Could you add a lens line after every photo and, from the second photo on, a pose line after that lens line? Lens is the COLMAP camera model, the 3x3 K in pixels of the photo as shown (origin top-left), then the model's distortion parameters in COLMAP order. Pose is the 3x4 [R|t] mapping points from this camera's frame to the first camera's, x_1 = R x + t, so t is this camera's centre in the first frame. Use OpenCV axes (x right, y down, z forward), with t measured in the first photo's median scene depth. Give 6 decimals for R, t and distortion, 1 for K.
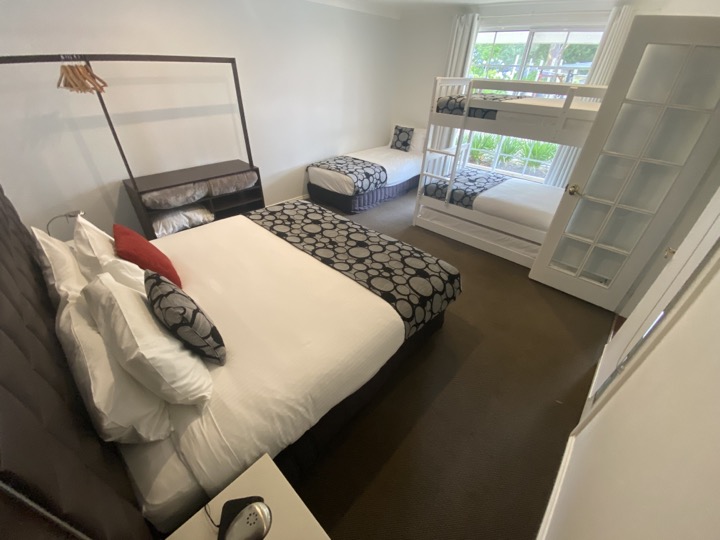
lens RADIAL K [[295.3, 0, 358.3], [0, 295.3, 275.0], [0, 0, 1]] dist [0.059603, -0.037352]
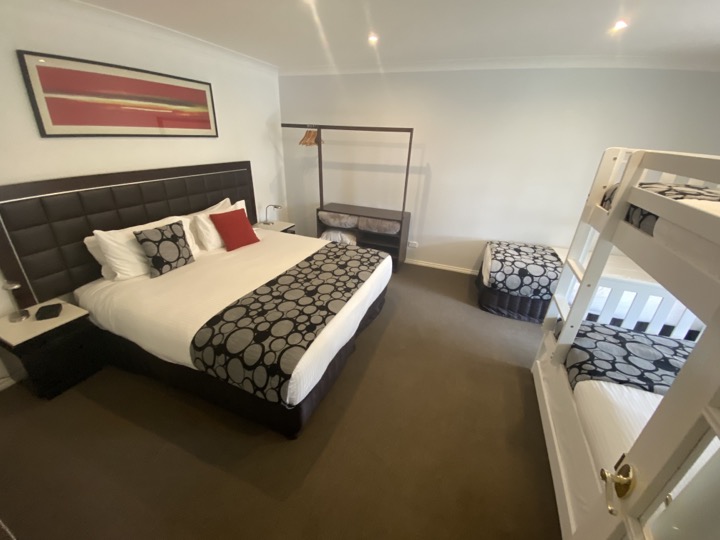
lens RADIAL K [[295.3, 0, 358.3], [0, 295.3, 275.0], [0, 0, 1]] dist [0.059603, -0.037352]
pose [[0.356265, 0.385033, -0.851366, 0.746685], [-0.557077, 0.819033, 0.137294, -0.321427], [0.750160, 0.425364, 0.506286, 0.538051]]
